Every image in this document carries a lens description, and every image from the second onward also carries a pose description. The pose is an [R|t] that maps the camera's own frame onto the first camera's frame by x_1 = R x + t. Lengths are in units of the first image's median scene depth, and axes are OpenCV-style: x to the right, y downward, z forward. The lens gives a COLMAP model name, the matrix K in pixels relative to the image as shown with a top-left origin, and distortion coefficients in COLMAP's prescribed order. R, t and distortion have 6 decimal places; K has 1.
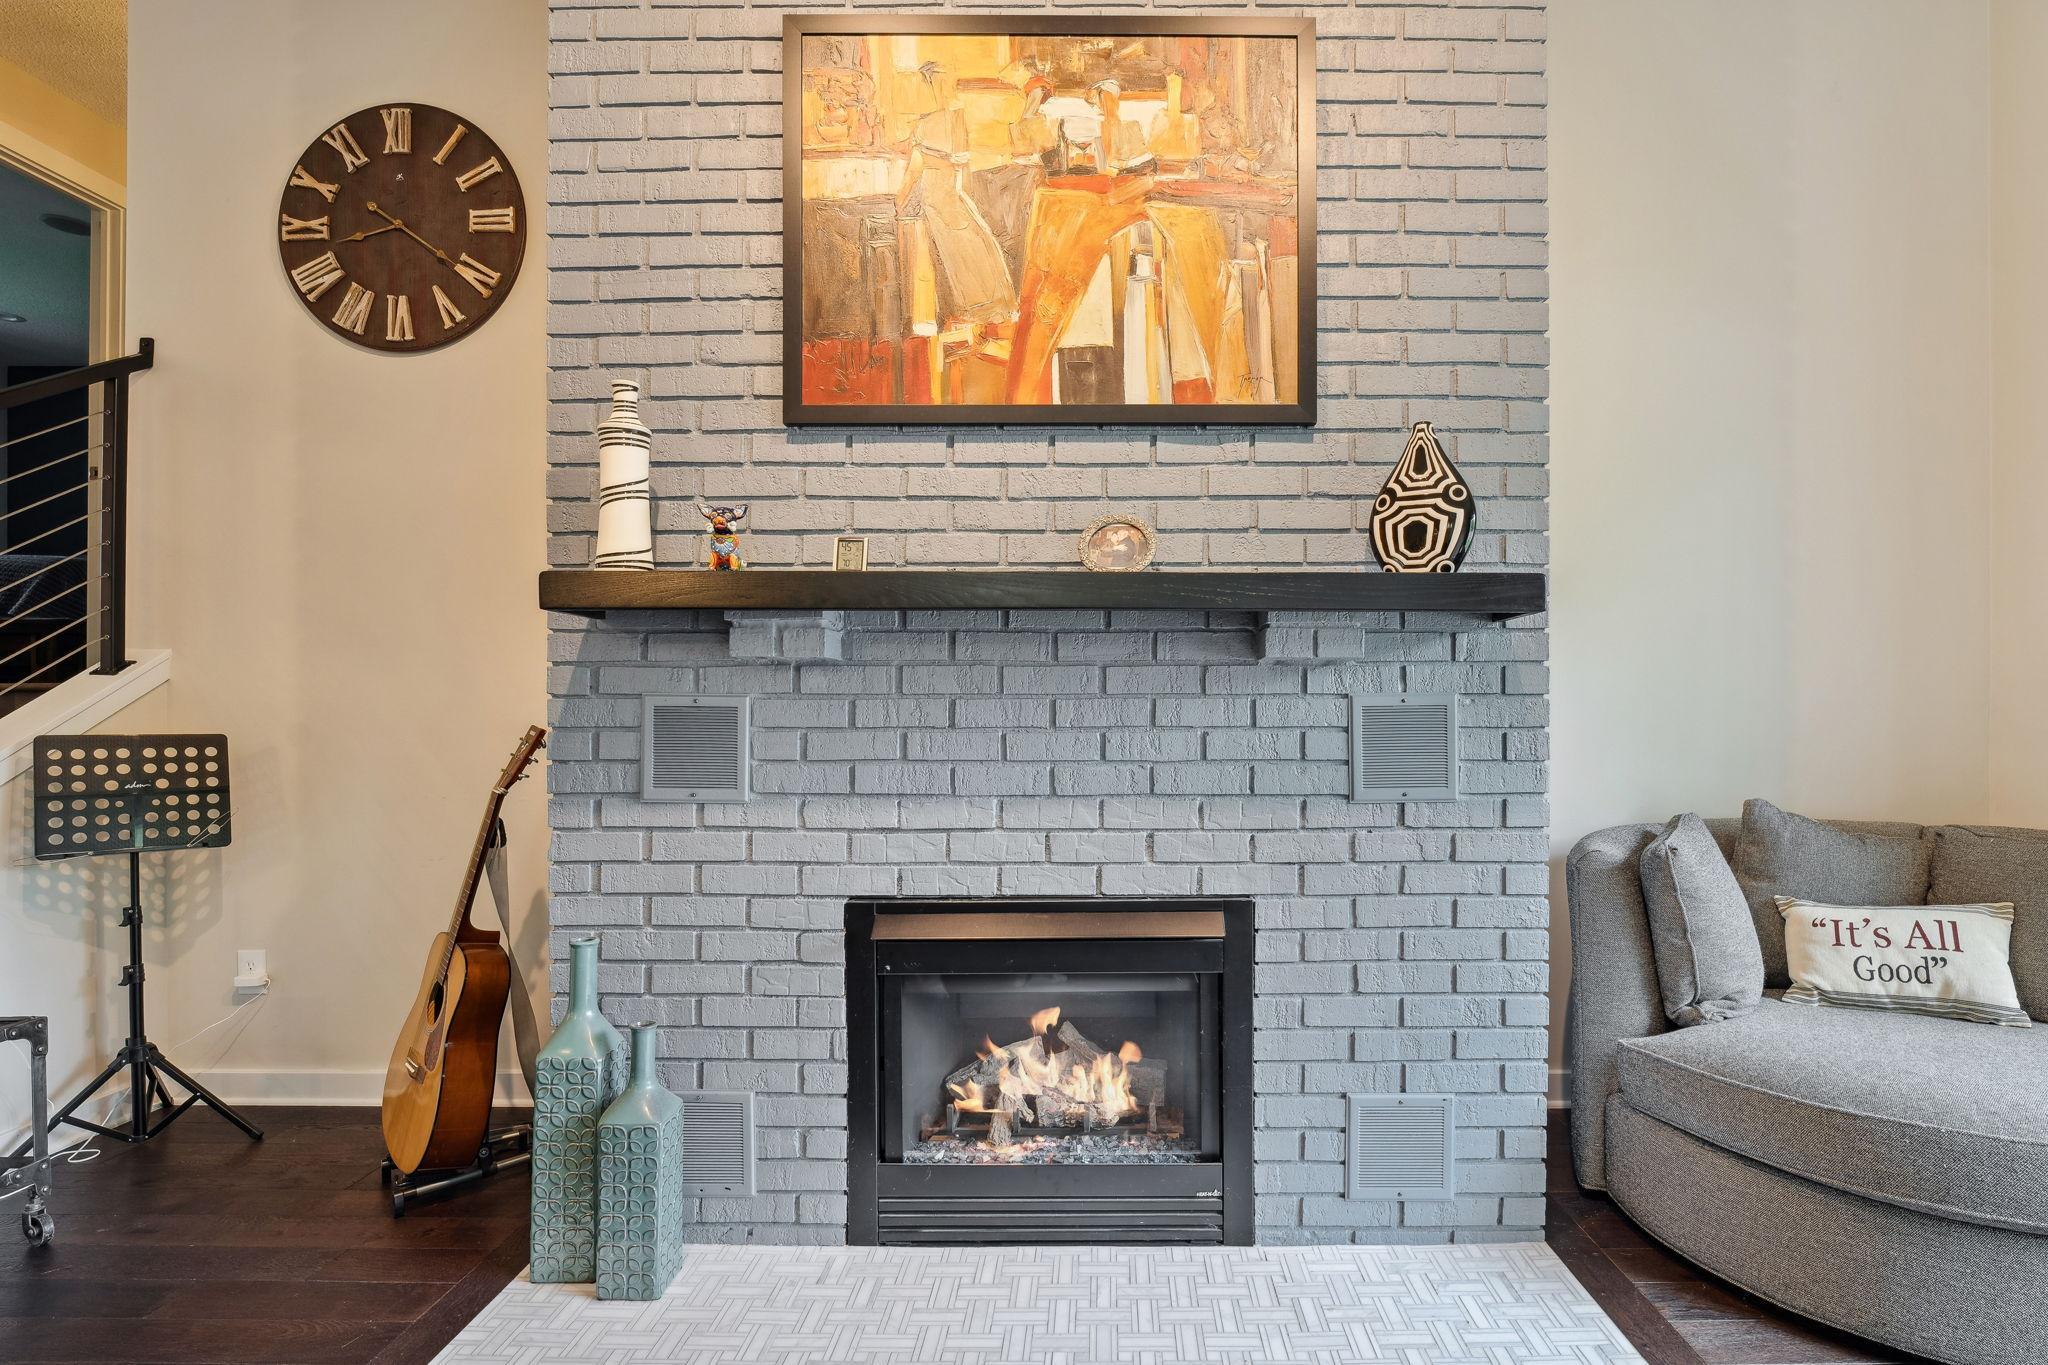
lens RADIAL K [[972.3, 0, 1098.2], [0, 972.3, 716.1], [0, 0, 1]] dist [-0.017714, -0.000109]
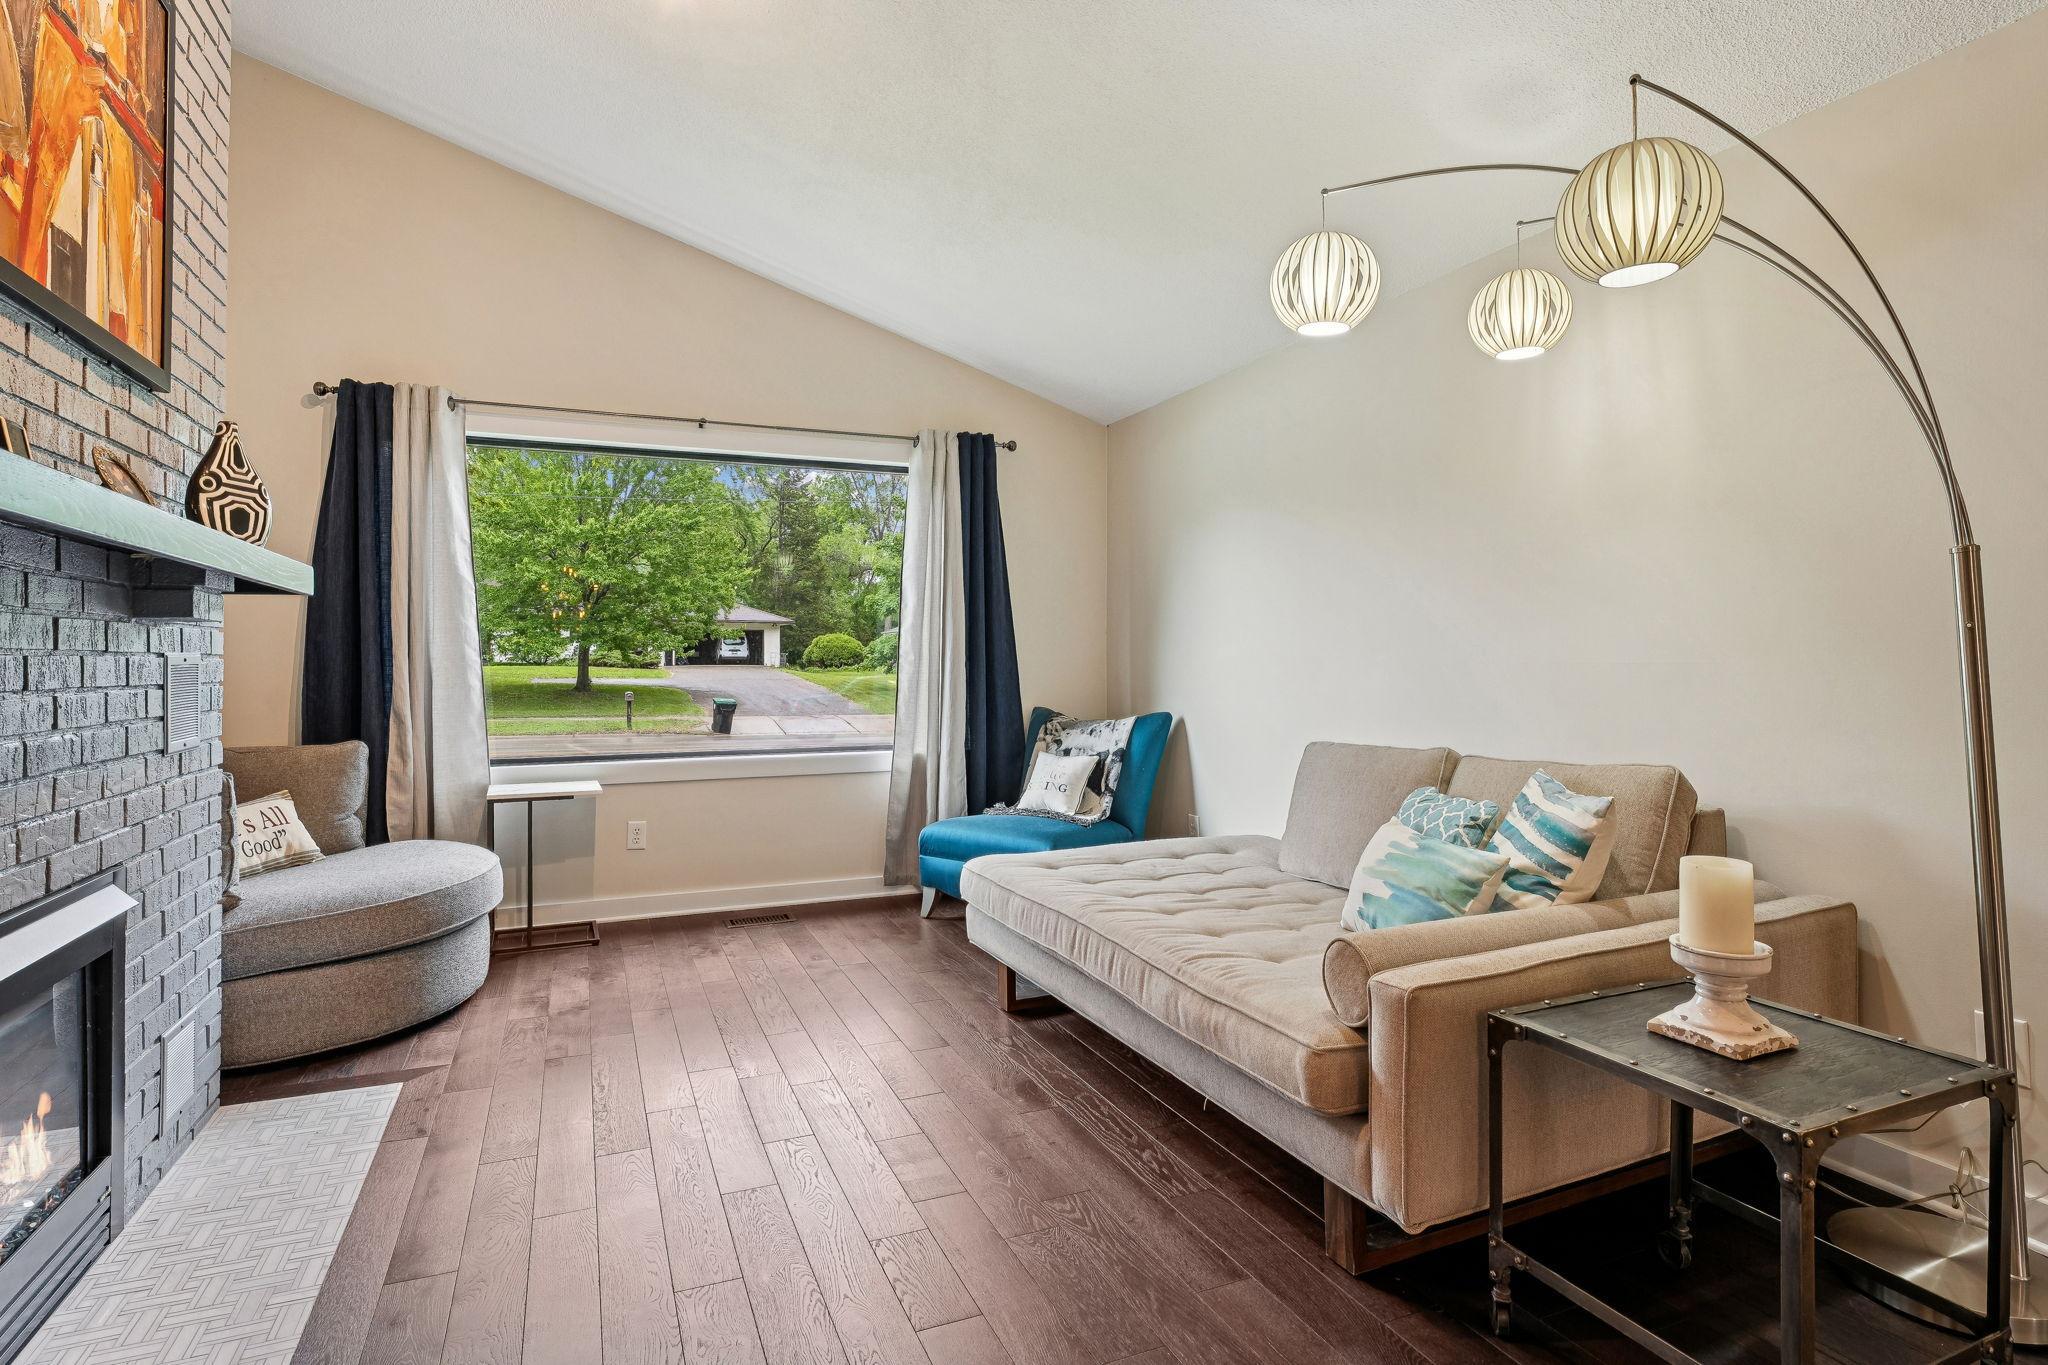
lens RADIAL K [[1042.0, 0, 1024.0], [0, 1042.0, 682.5], [0, 0, 1]] dist [-0.006354, -0.000555]
pose [[-0.400352, -0.013980, 0.916255, -1.155189], [0.009209, 0.999772, 0.019278, -0.003642], [-0.916315, 0.016156, -0.400132, 0.600579]]
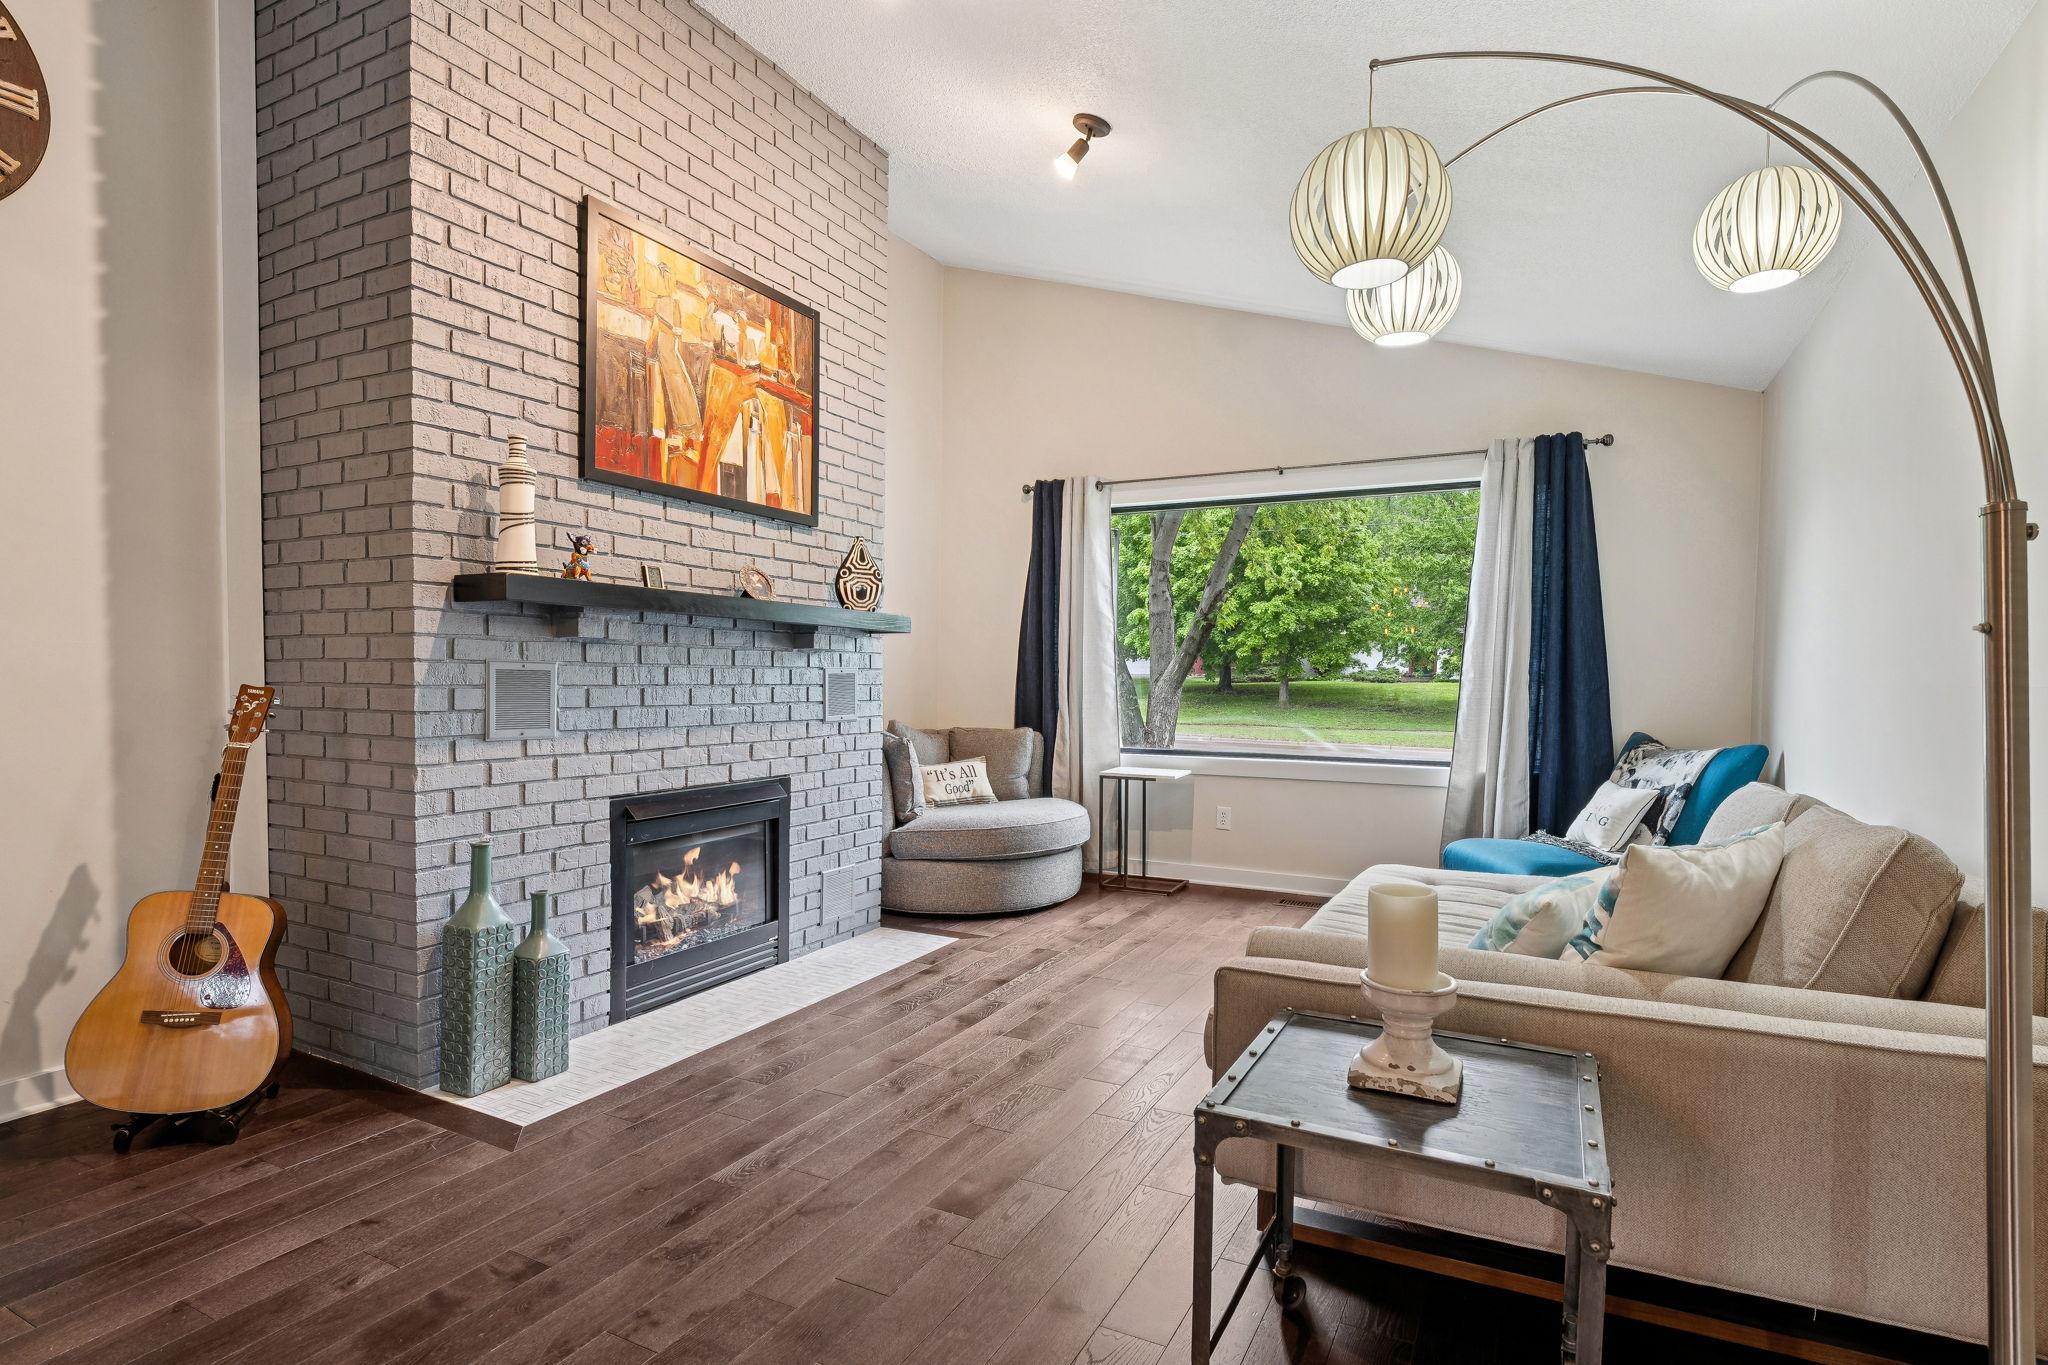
lens RADIAL K [[1027.6, 0, 1031.4], [0, 1027.6, 757.3], [0, 0, 1]] dist [-0.022145, 0.000024]
pose [[0.453813, -0.063448, 0.888835, -1.411947], [-0.004802, 0.997273, 0.073640, 0.003386], [-0.891084, -0.037687, 0.452270, -0.318544]]
